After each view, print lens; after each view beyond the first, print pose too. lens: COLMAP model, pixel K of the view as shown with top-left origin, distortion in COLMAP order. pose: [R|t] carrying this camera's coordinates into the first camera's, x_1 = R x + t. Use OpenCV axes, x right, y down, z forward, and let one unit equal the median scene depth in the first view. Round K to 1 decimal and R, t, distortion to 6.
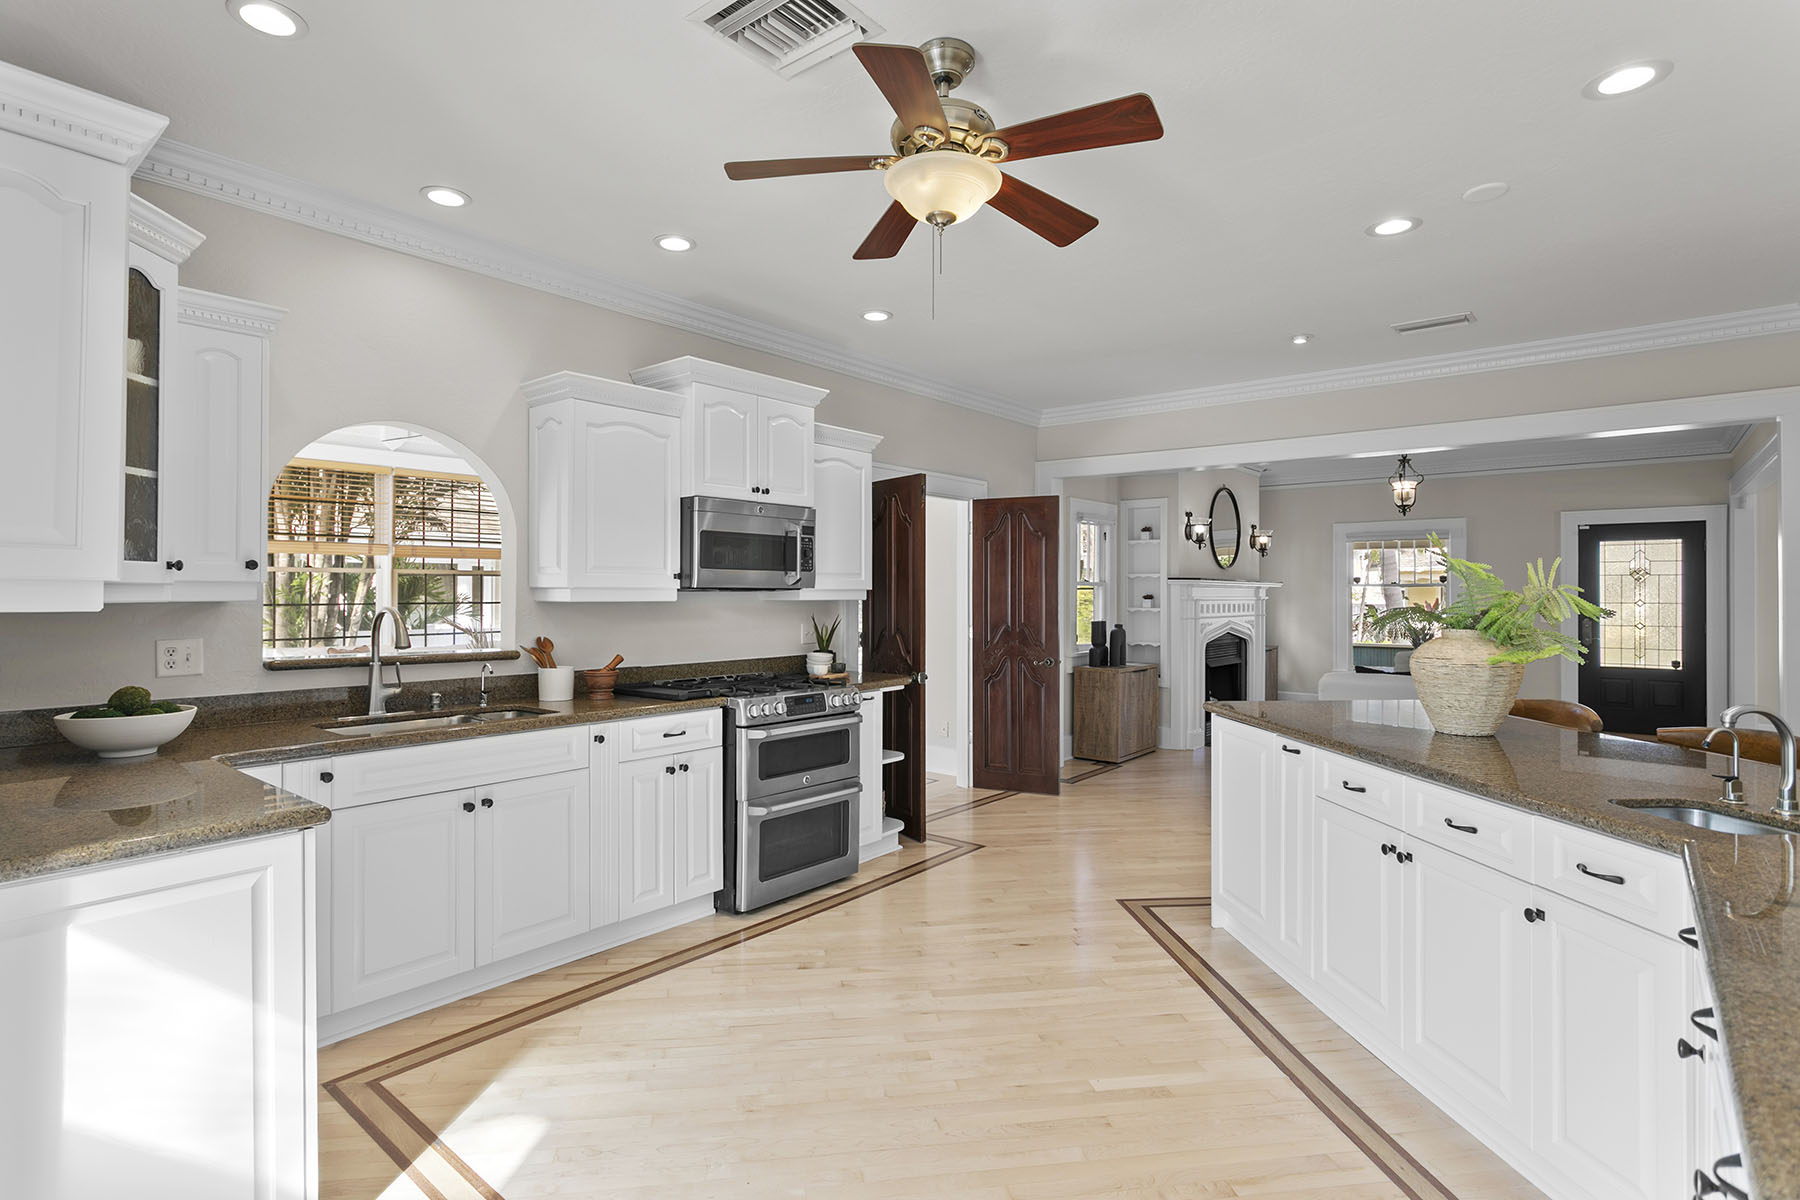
lens RADIAL K [[888.5, 0, 890.7], [0, 888.5, 597.1], [0, 0, 1]] dist [-0.010240, 0.002363]
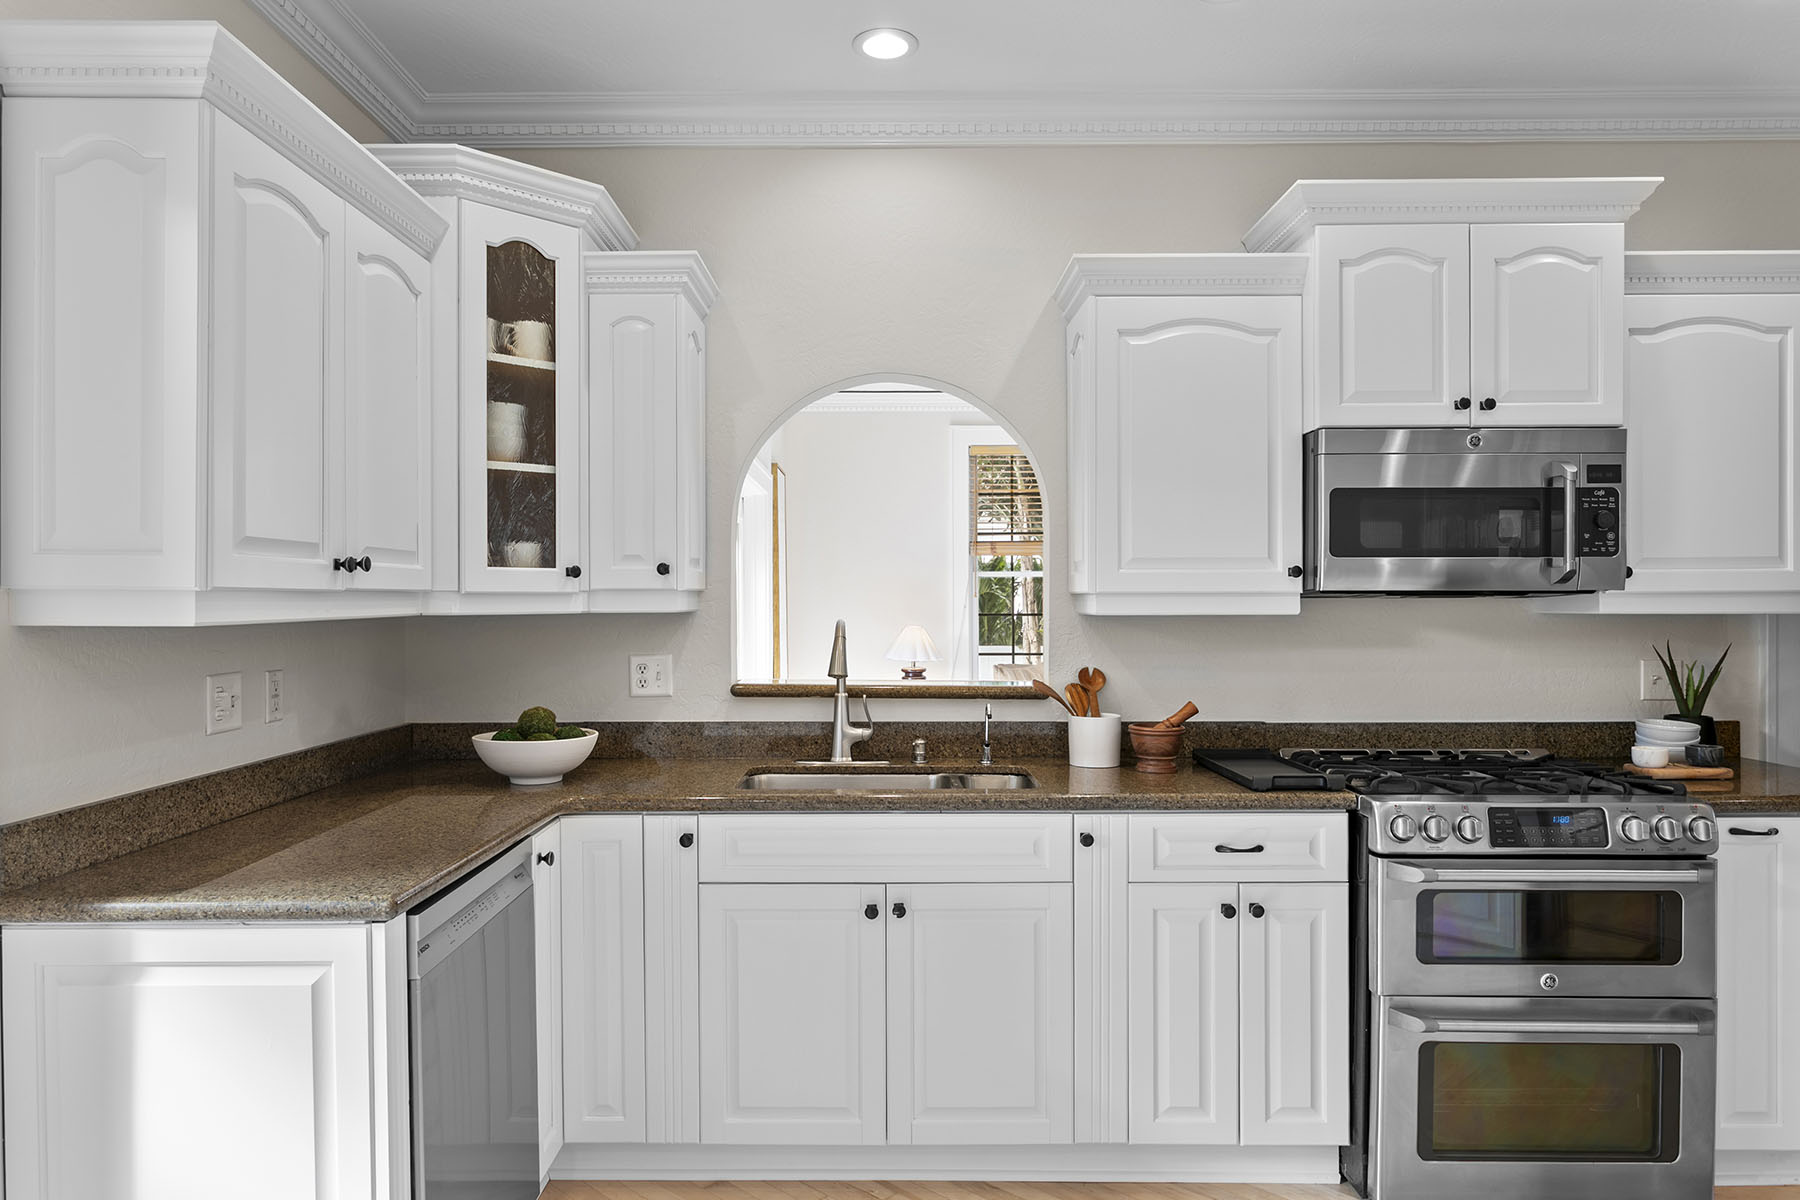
lens RADIAL K [[1117.0, 0, 881.8], [0, 1117.0, 612.6], [0, 0, 1]] dist [-0.008297, -0.002059]
pose [[0.631733, 0.004796, -0.775171, 0.157807], [-0.000078, 0.999981, 0.006123, -0.001519], [0.775186, -0.003807, 0.631722, 0.352390]]
